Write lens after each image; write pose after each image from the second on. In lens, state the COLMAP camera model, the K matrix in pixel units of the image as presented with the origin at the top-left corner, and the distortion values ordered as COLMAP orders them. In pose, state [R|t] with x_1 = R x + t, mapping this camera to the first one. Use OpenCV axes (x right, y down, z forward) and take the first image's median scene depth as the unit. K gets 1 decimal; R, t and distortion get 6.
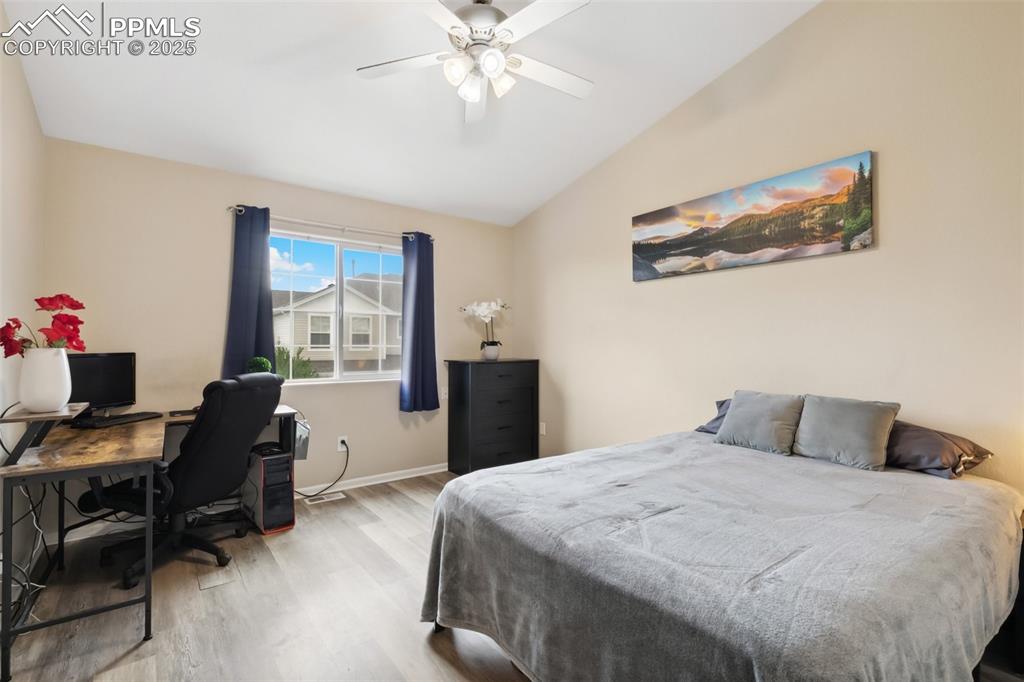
lens RADIAL K [[466.3, 0, 506.6], [0, 466.3, 343.4], [0, 0, 1]] dist [0.005728, -0.000815]
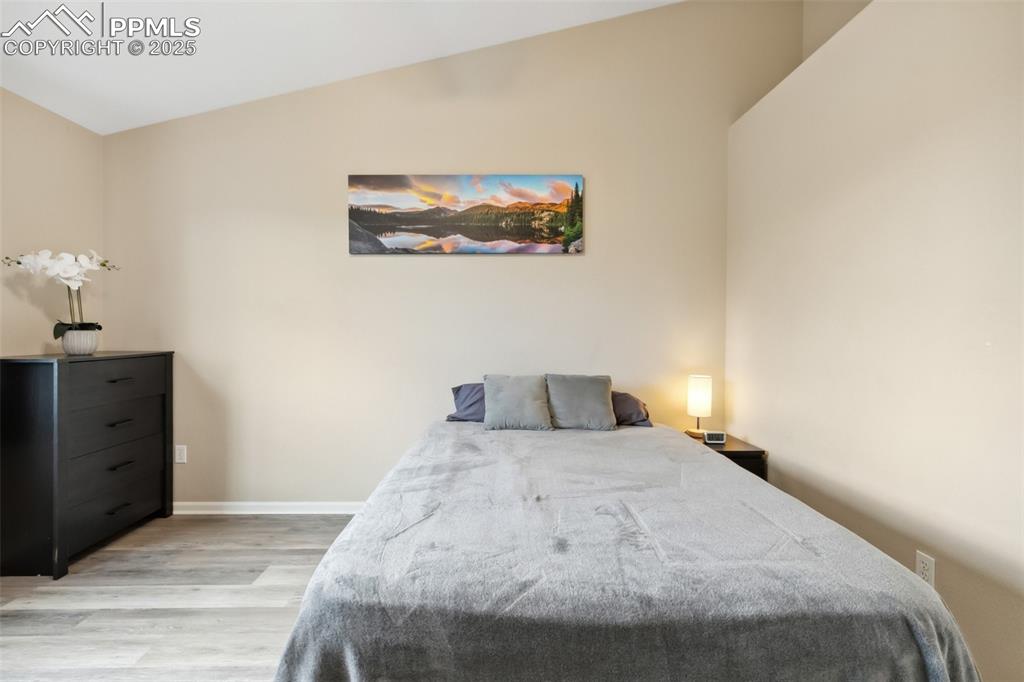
lens RADIAL K [[466.3, 0, 510.0], [0, 466.3, 336.7], [0, 0, 1]] dist [0.005728, -0.000815]
pose [[0.589377, -0.008666, 0.807812, -0.312148], [-0.006547, 0.999858, 0.015503, 0.000366], [-0.807832, -0.014426, 0.589237, 0.378089]]
